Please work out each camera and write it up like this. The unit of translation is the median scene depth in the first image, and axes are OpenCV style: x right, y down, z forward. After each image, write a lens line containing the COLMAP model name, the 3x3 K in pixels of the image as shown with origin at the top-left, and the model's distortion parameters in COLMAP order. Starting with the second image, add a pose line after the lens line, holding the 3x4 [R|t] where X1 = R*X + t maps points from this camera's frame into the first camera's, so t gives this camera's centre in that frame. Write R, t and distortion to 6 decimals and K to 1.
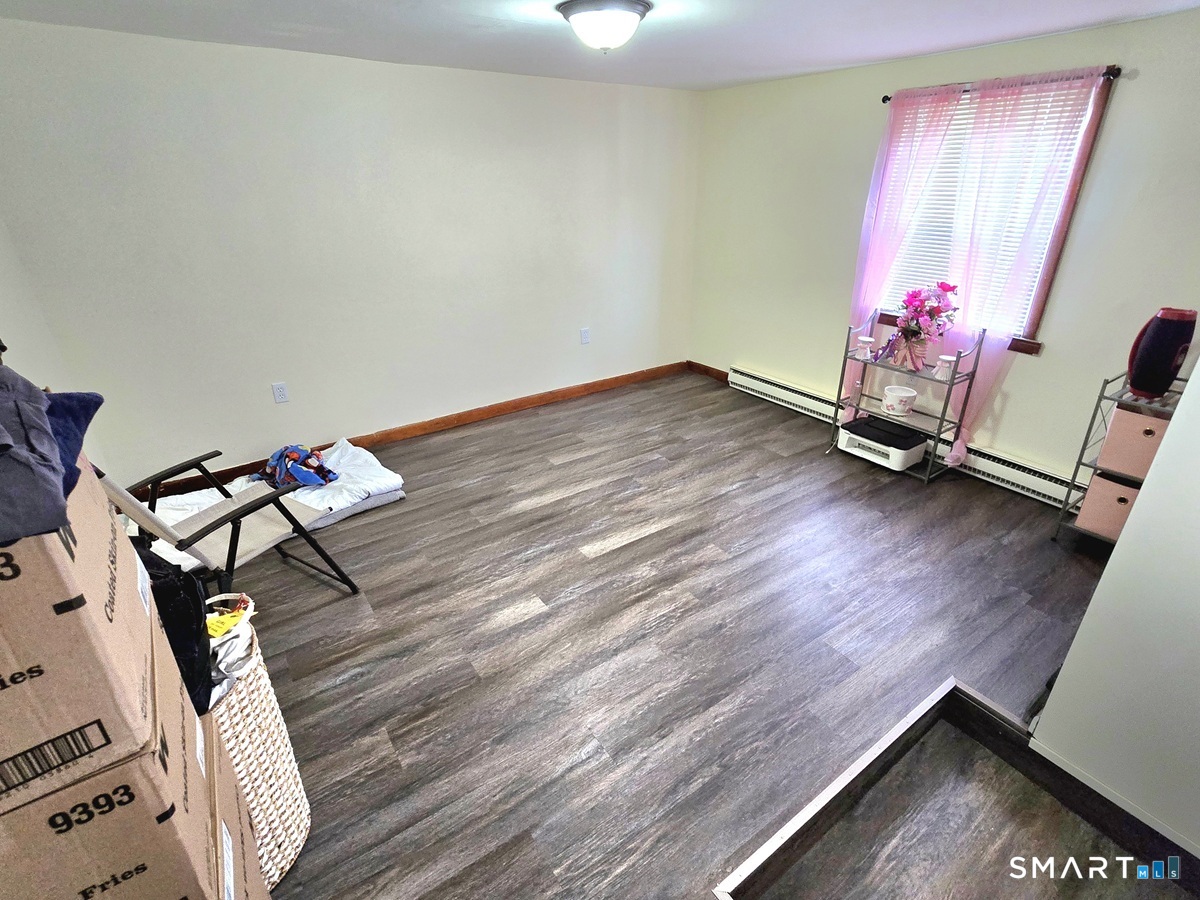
lens RADIAL K [[580.3, 0, 608.7], [0, 580.3, 450.8], [0, 0, 1]] dist [-0.000168, -0.000203]
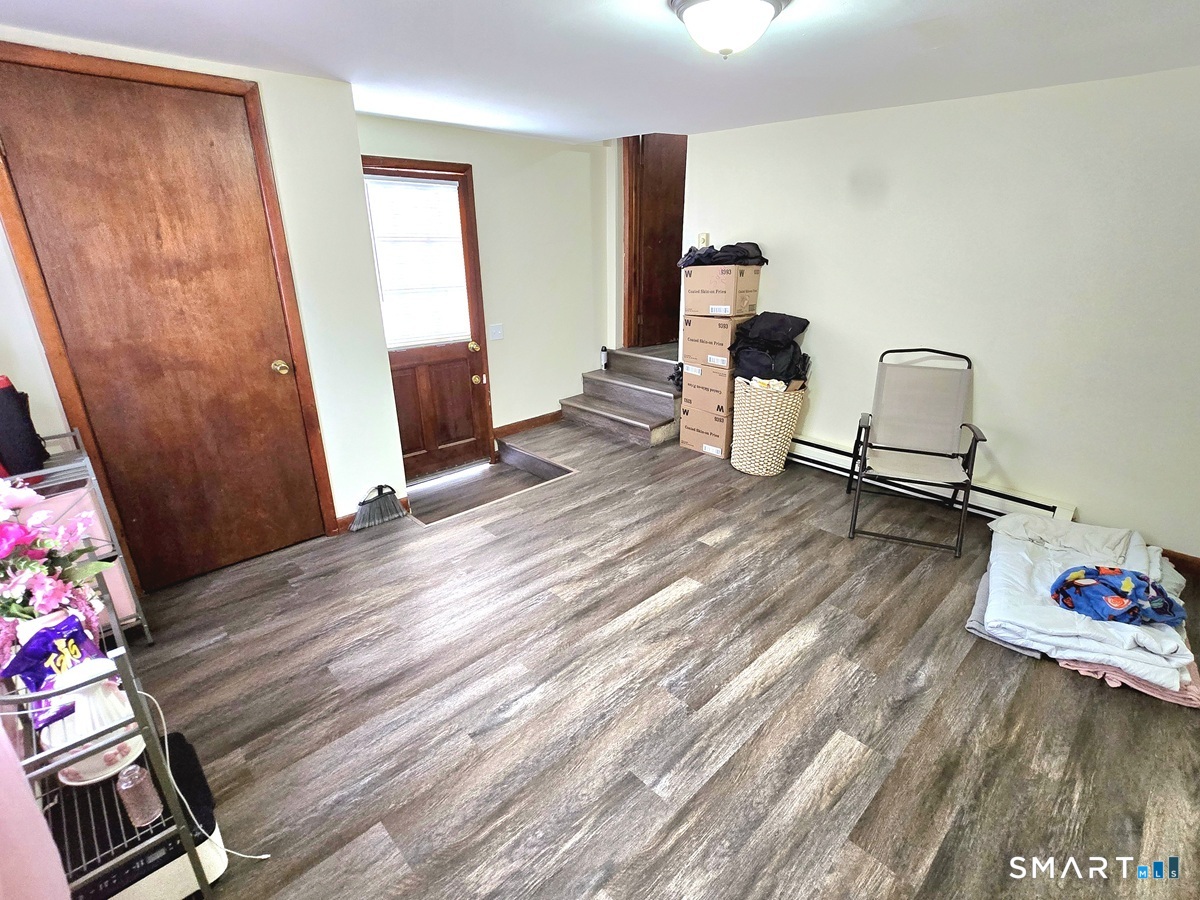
lens RADIAL K [[580.3, 0, 608.7], [0, 580.3, 450.8], [0, 0, 1]] dist [-0.000168, -0.000203]
pose [[-0.986526, 0.057644, -0.153113, 0.233013], [-0.070235, 0.696027, 0.714572, -0.654477], [0.147762, 0.715698, -0.682600, 1.426481]]
